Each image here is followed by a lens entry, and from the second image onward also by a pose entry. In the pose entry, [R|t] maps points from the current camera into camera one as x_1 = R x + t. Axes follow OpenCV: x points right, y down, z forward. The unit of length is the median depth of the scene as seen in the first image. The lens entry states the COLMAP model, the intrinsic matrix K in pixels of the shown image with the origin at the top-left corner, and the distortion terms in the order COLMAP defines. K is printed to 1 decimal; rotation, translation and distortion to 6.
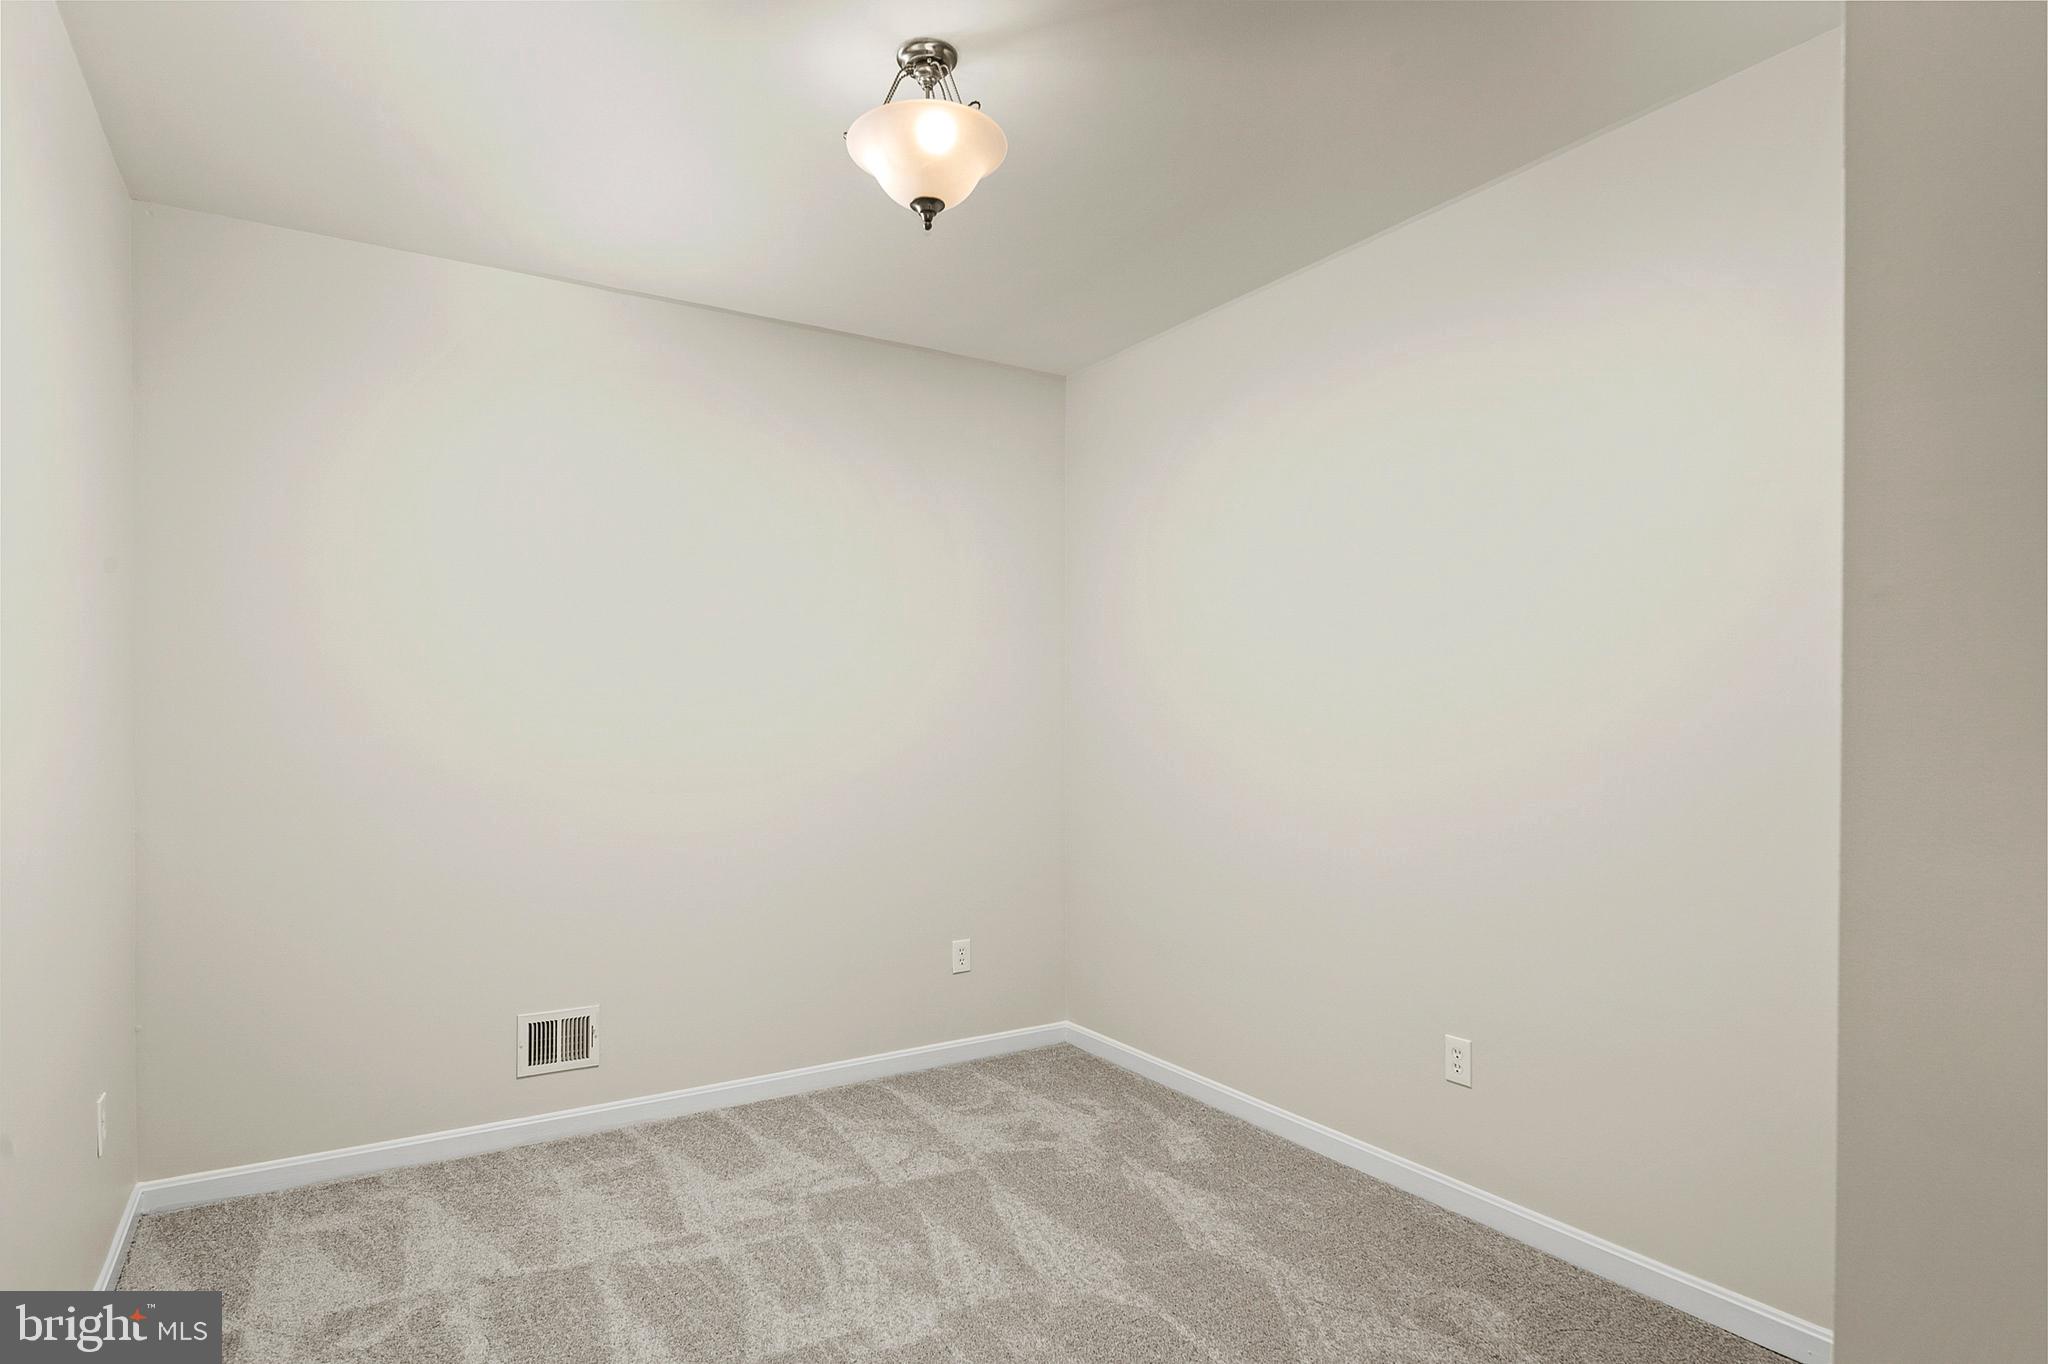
lens RADIAL K [[1108.0, 0, 1022.2], [0, 1108.0, 712.3], [0, 0, 1]] dist [-0.002158, -0.008684]
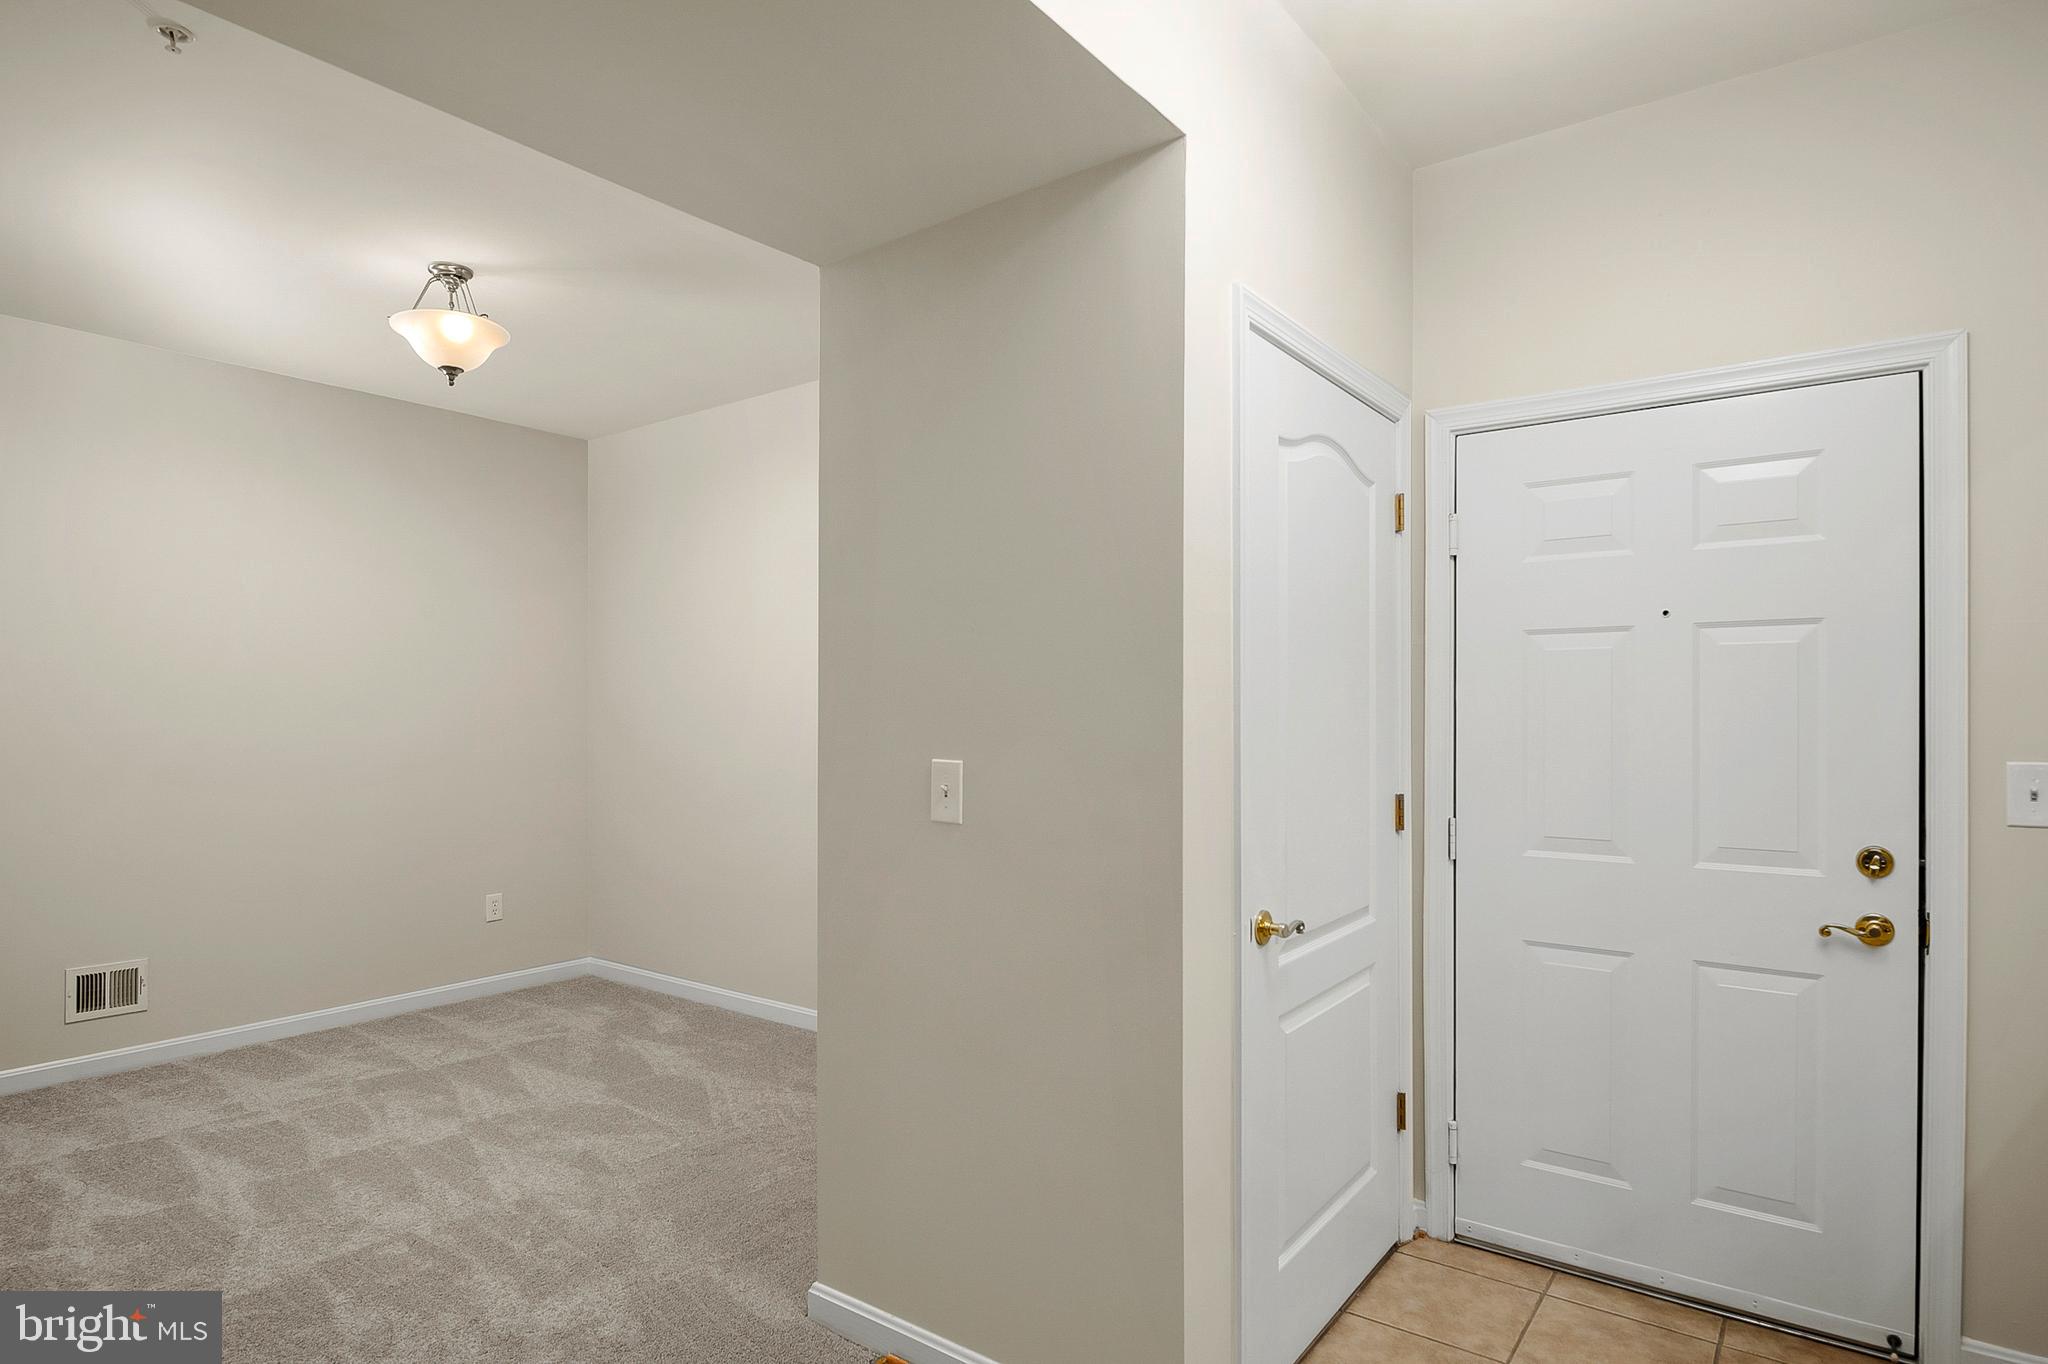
lens RADIAL K [[1108.0, 0, 1022.2], [0, 1108.0, 712.3], [0, 0, 1]] dist [-0.002158, -0.008684]
pose [[0.933889, 0.001465, 0.357561, 0.069870], [-0.003011, 0.999988, 0.003767, -0.000855], [-0.357551, -0.004594, 0.933882, -0.462003]]
